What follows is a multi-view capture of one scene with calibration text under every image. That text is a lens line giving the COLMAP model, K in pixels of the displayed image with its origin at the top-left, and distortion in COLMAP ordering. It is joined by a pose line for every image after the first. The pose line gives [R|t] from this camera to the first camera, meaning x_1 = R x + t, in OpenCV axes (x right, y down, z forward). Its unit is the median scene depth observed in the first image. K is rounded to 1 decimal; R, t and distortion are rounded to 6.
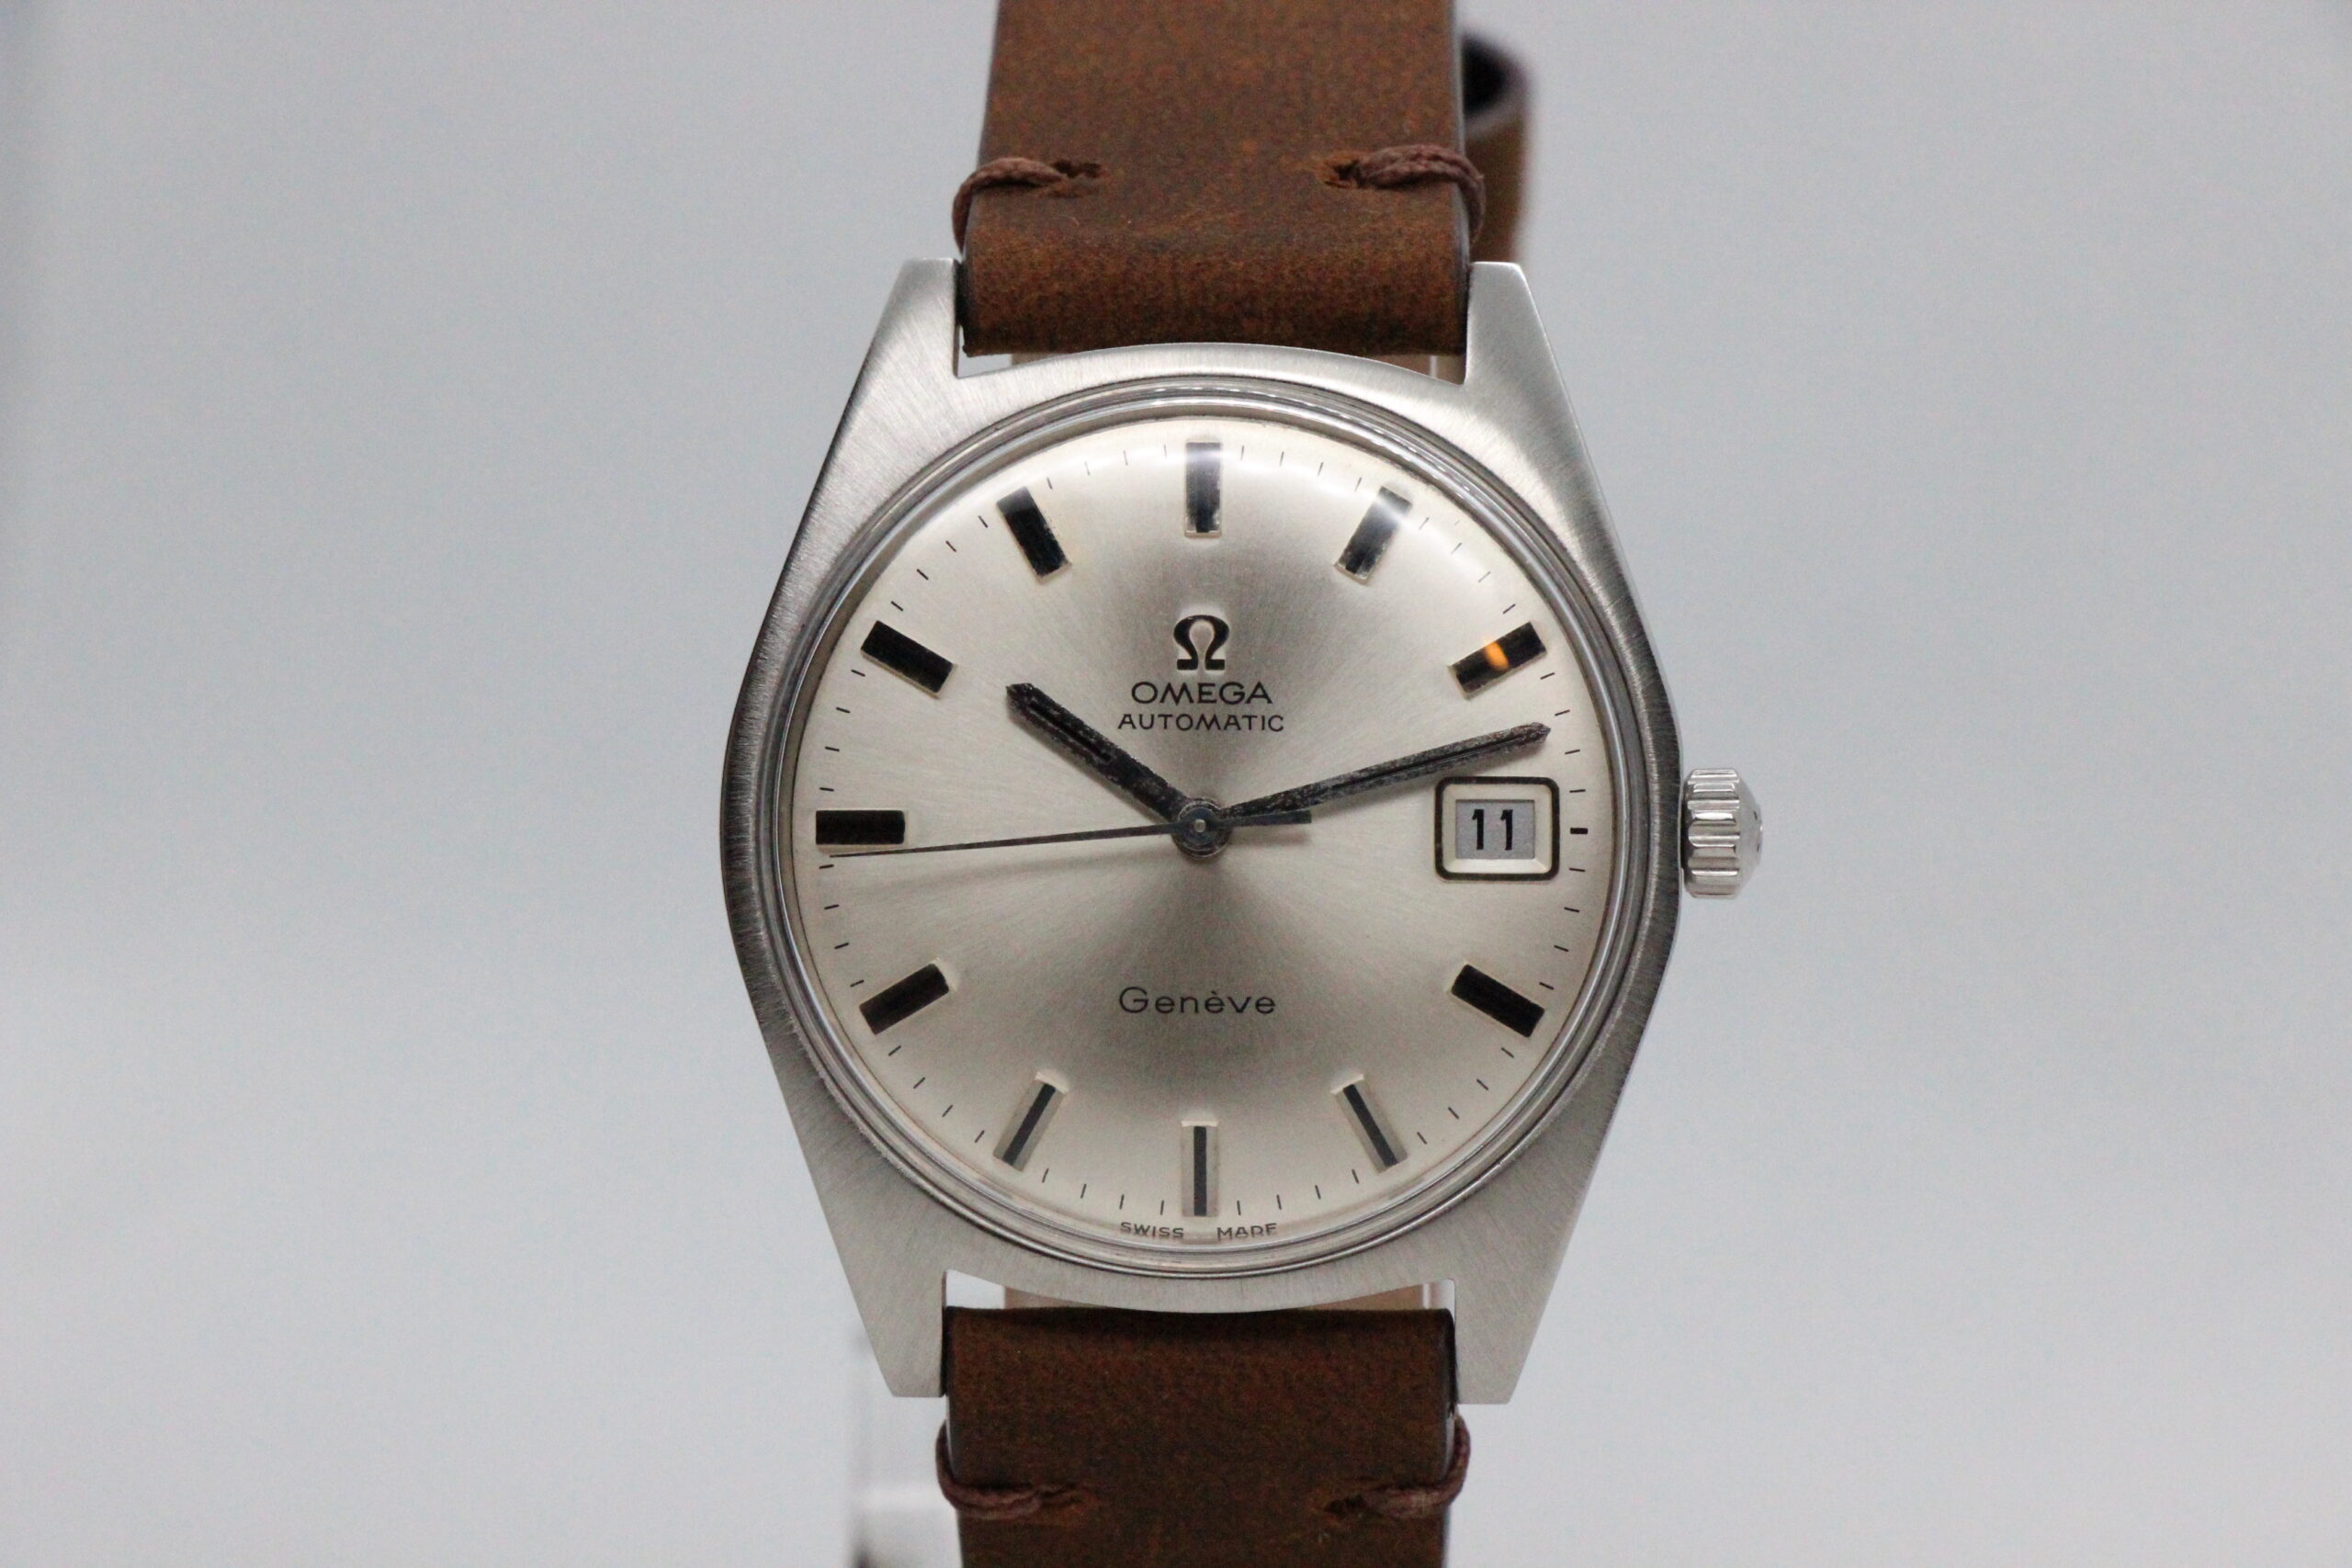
lens RADIAL K [[9527.2, 0, 1176.0], [0, 9527.2, 784.0], [0, 0, 1]] dist [-0.147741, 1.336529]
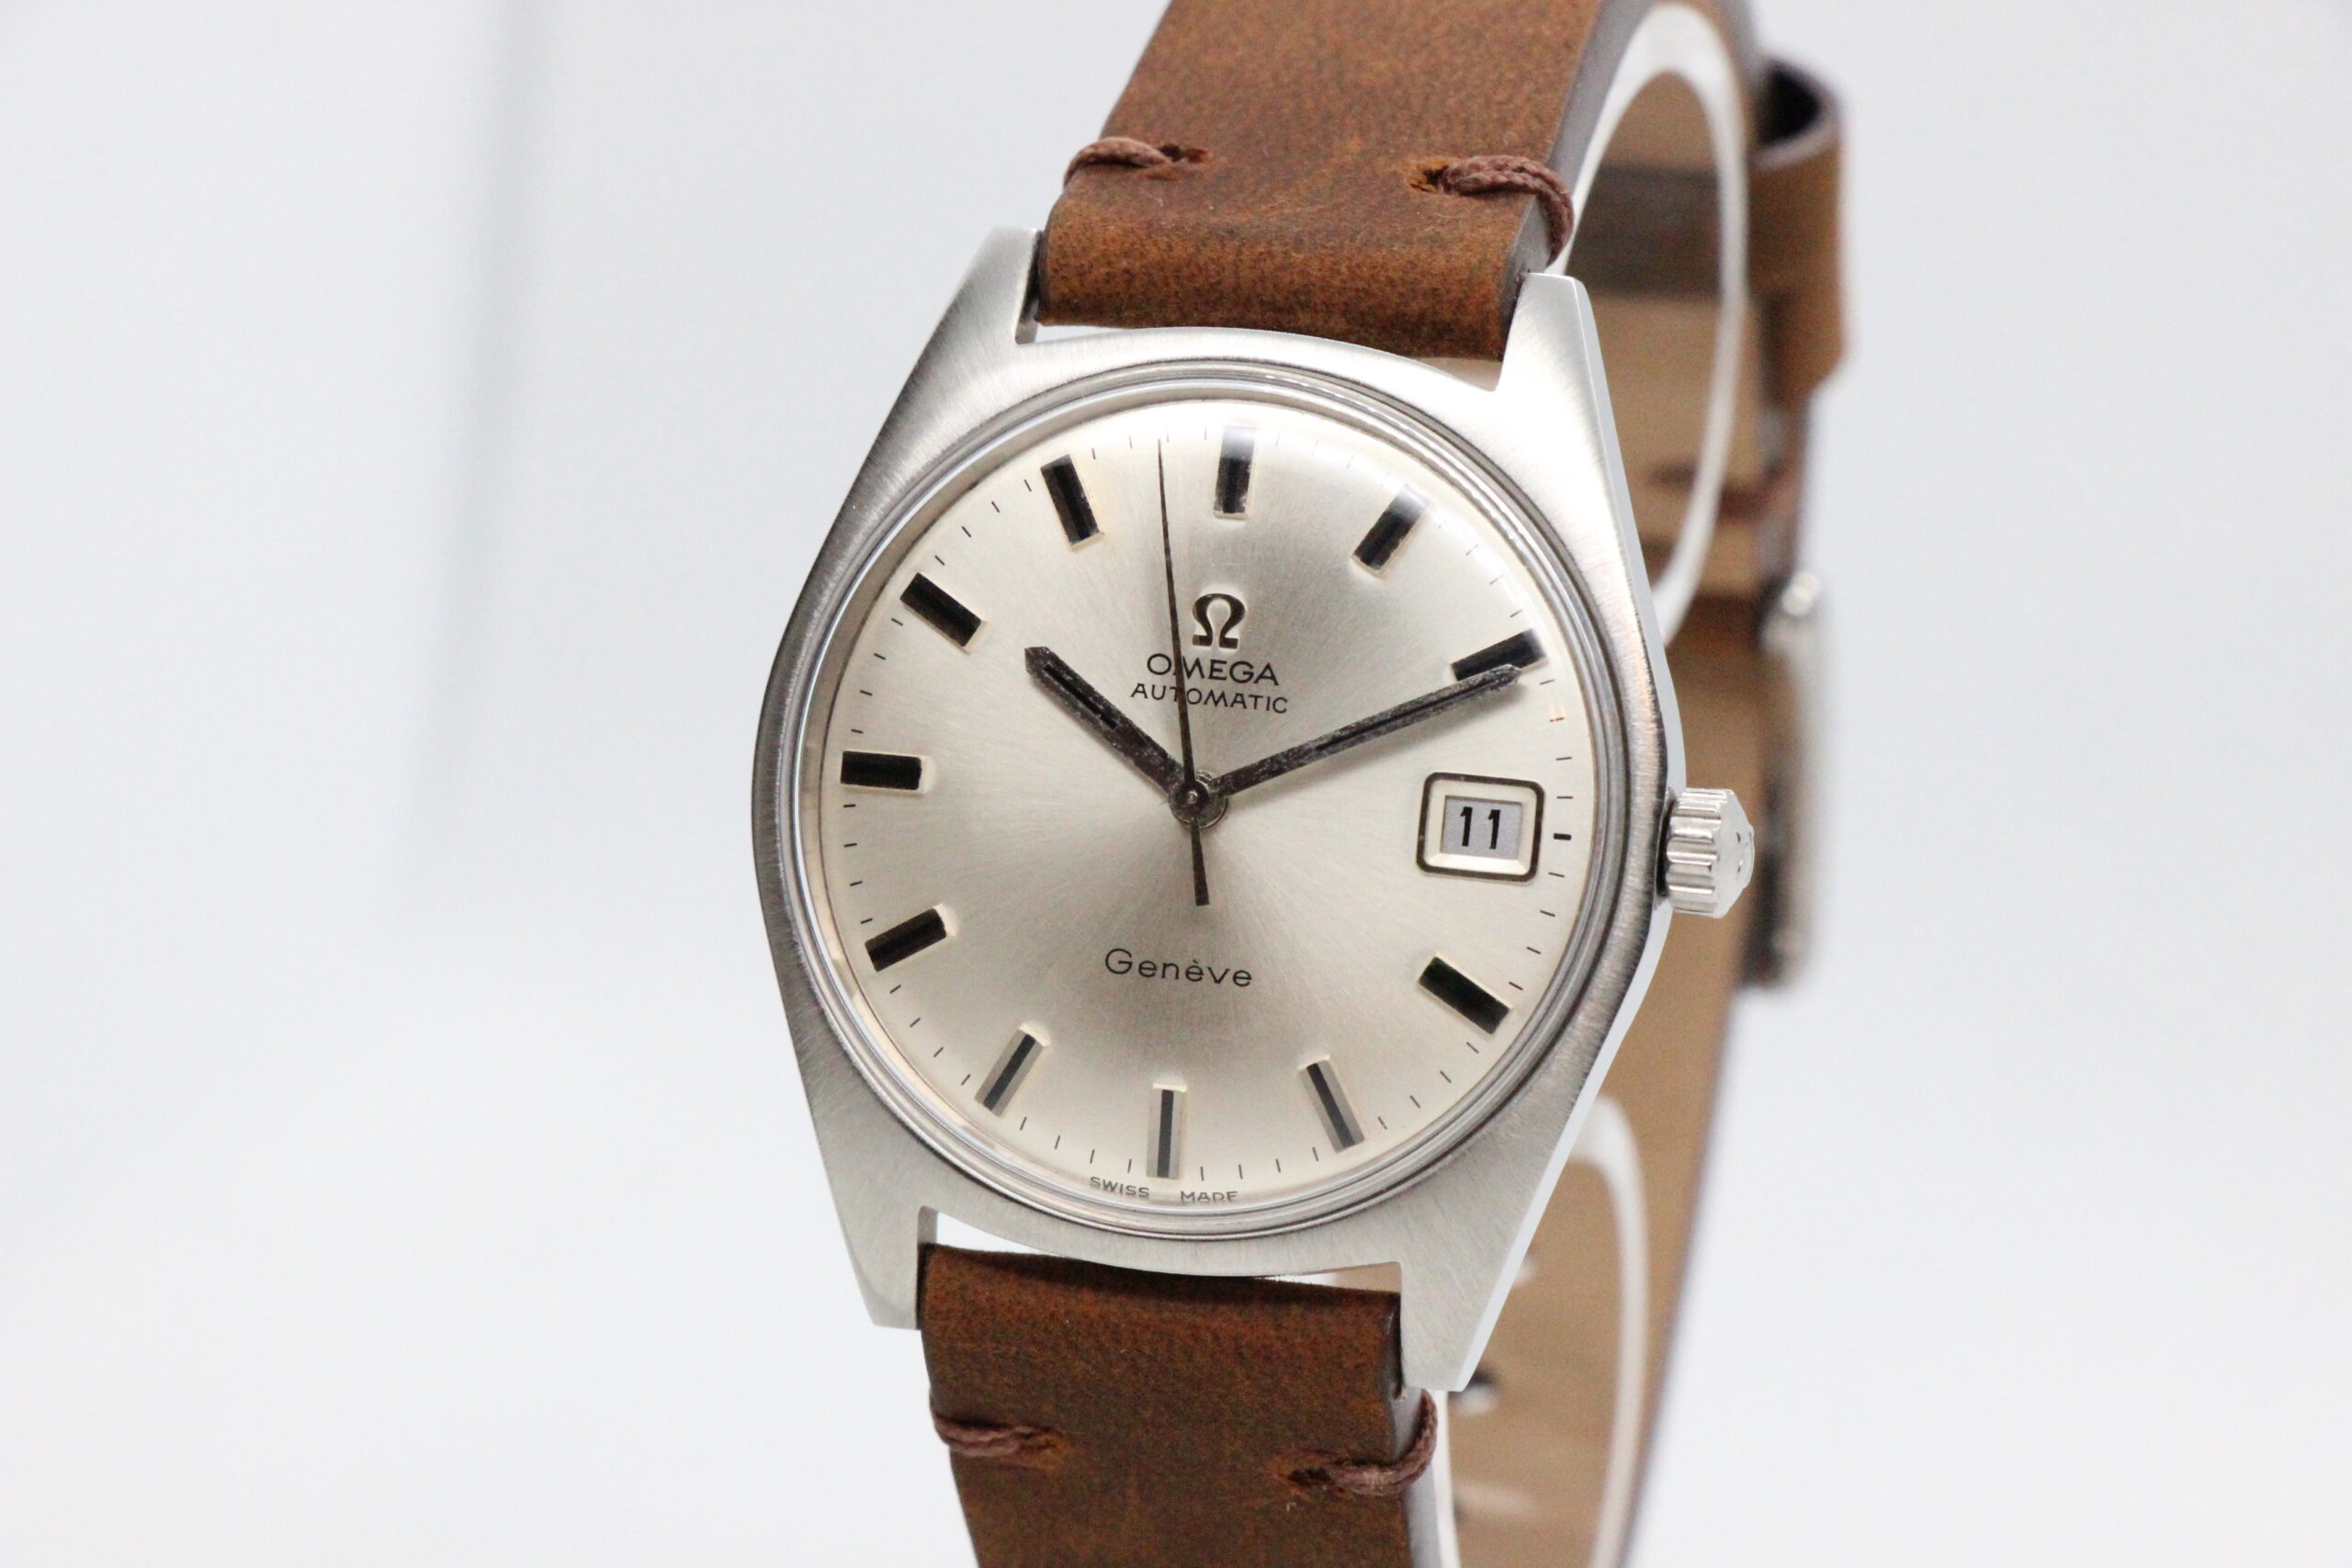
lens RADIAL K [[9527.2, 0, 1176.0], [0, 9527.2, 784.0], [0, 0, 1]] dist [-0.147741, 1.336529]
pose [[0.981047, 0.089441, -0.171893, 0.175371], [-0.090147, 0.995922, 0.003708, -0.000721], [0.171523, 0.011858, 0.985109, -0.009616]]
